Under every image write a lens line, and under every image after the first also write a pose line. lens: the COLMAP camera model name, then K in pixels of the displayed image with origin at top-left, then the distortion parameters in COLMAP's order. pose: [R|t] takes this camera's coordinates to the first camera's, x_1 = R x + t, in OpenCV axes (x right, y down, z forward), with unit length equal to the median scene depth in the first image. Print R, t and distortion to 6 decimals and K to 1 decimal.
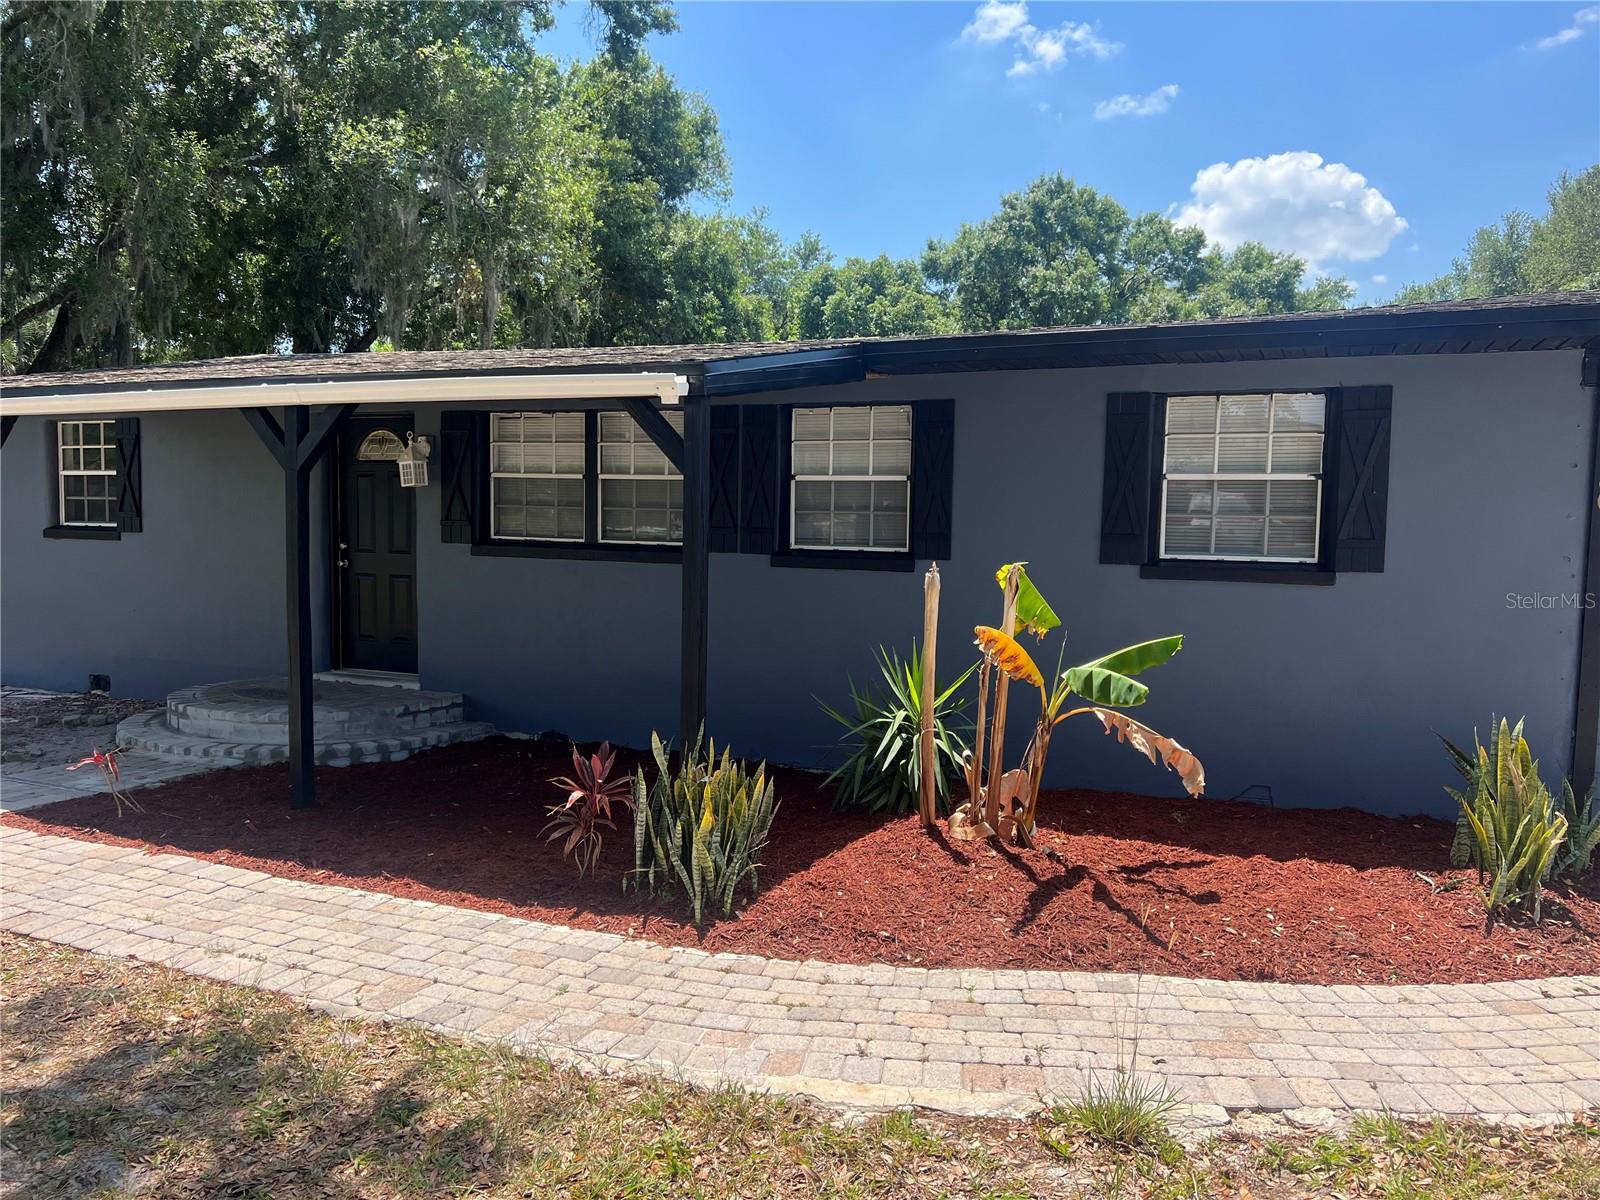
lens RADIAL K [[1201.6, 0, 807.8], [0, 1201.6, 601.0], [0, 0, 1]] dist [0.058590, -0.068309]
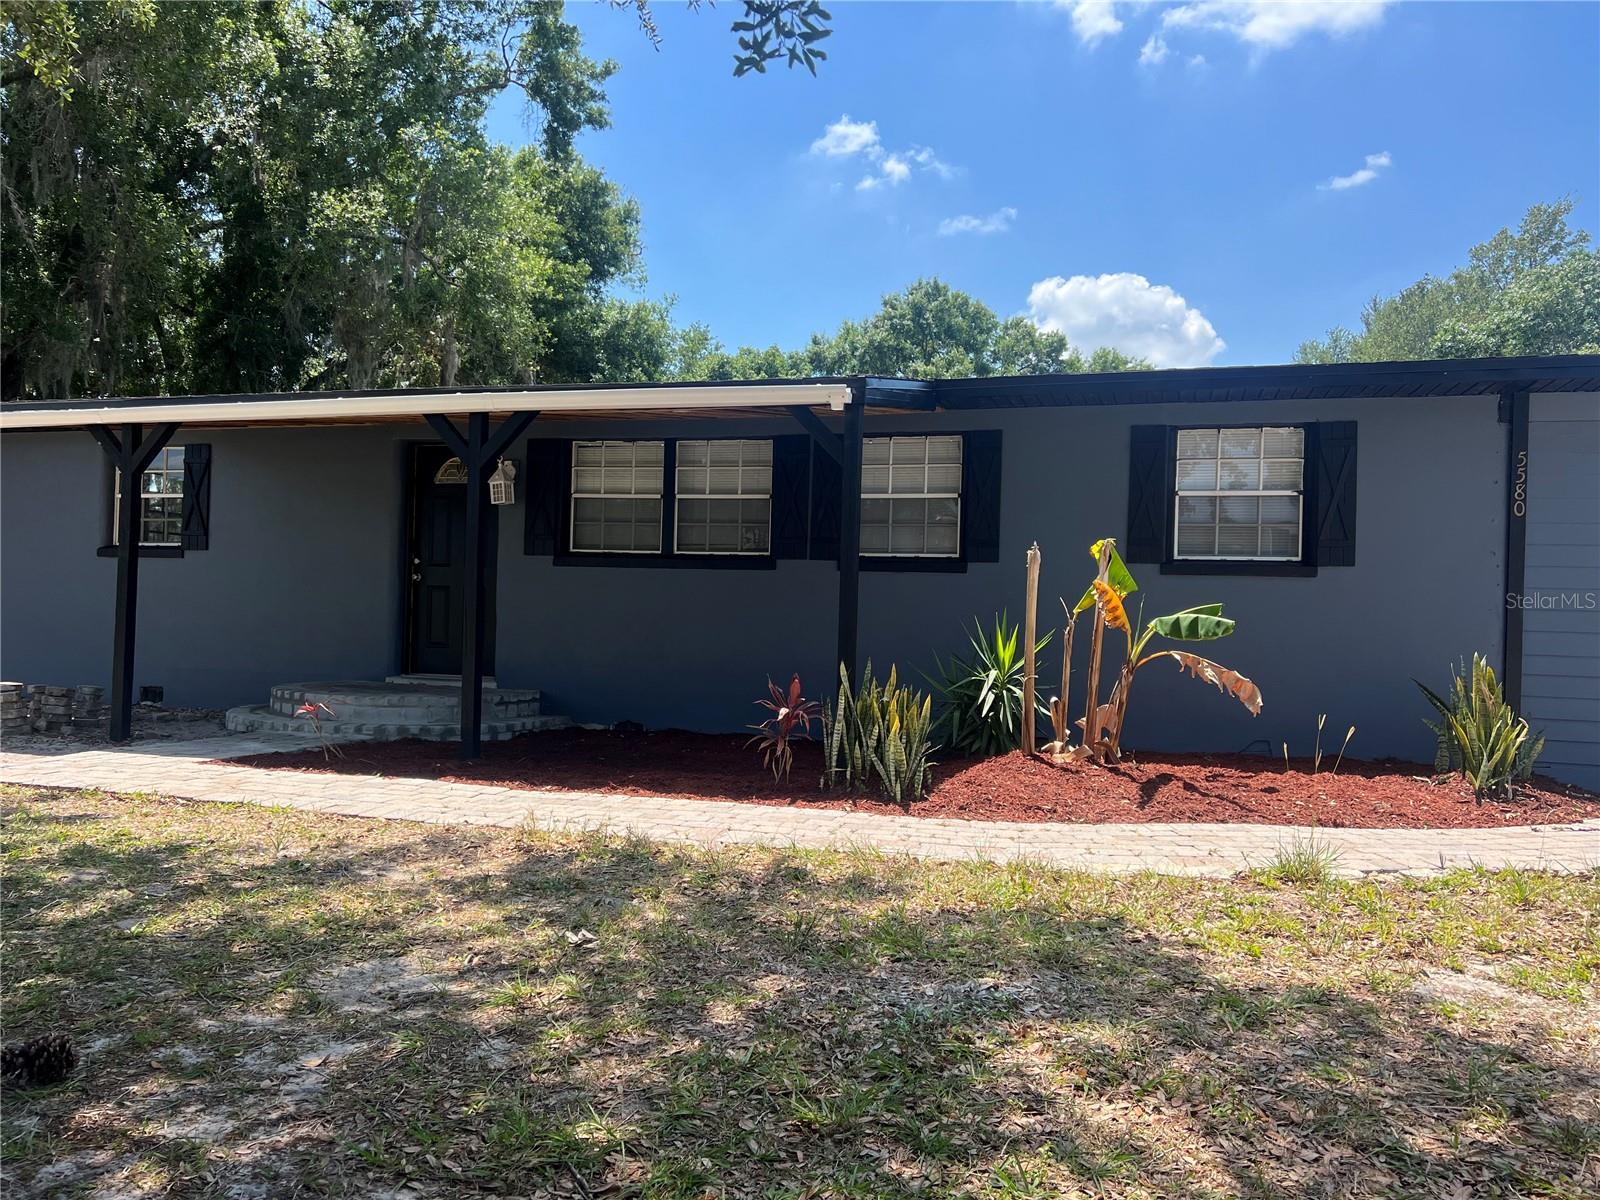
lens RADIAL K [[1201.6, 0, 802.7], [0, 1201.6, 604.2], [0, 0, 1]] dist [0.058590, -0.068309]
pose [[0.992845, 0.010775, 0.118926, -0.181872], [-0.001971, 0.997264, -0.073899, 0.080456], [-0.119397, 0.073136, 0.990149, -0.135375]]
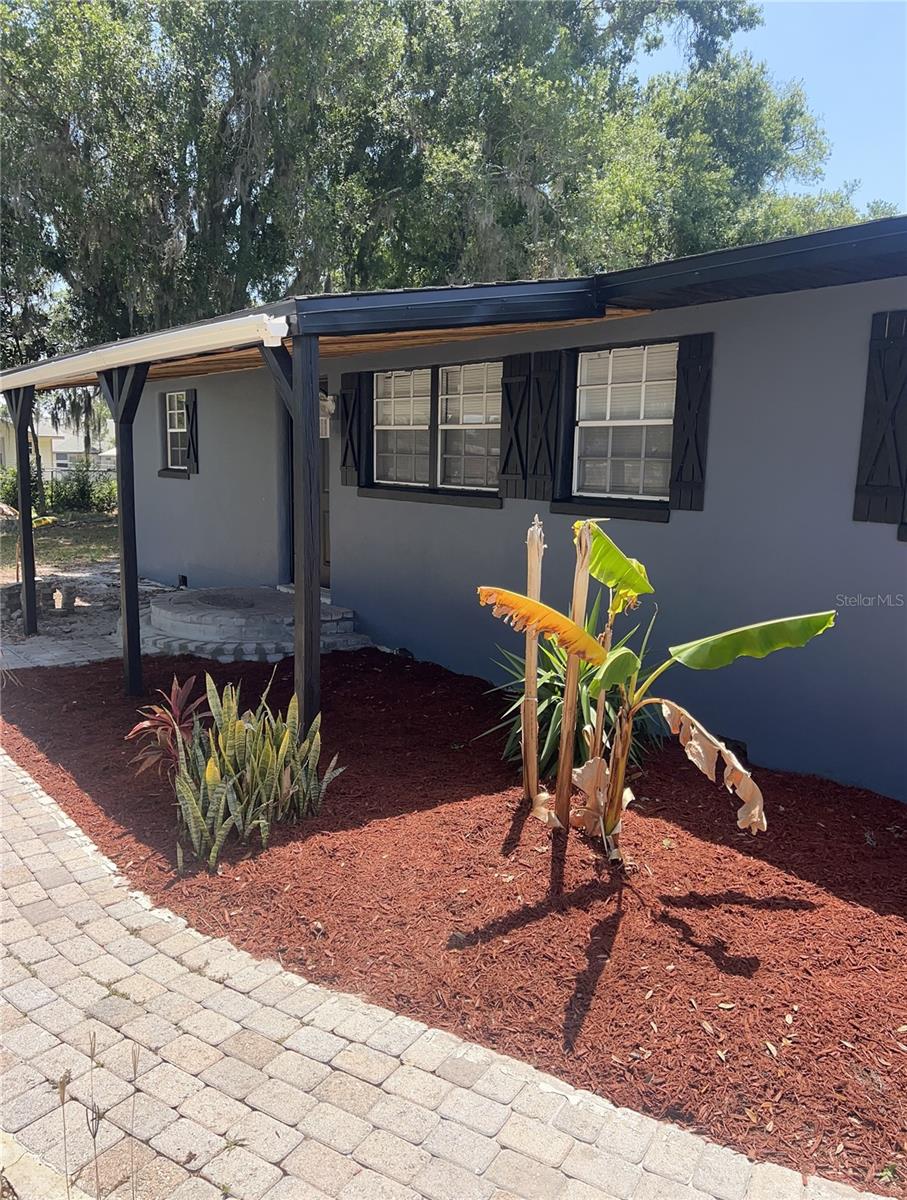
lens RADIAL K [[919.1, 0, 463.7], [0, 919.1, 619.6], [0, 0, 1]] dist [0.024182, -0.017536]
pose [[0.887904, 0.081475, -0.452756, 0.237062], [-0.037604, 0.993752, 0.105084, -0.015778], [0.458489, -0.076280, 0.885420, 0.234581]]
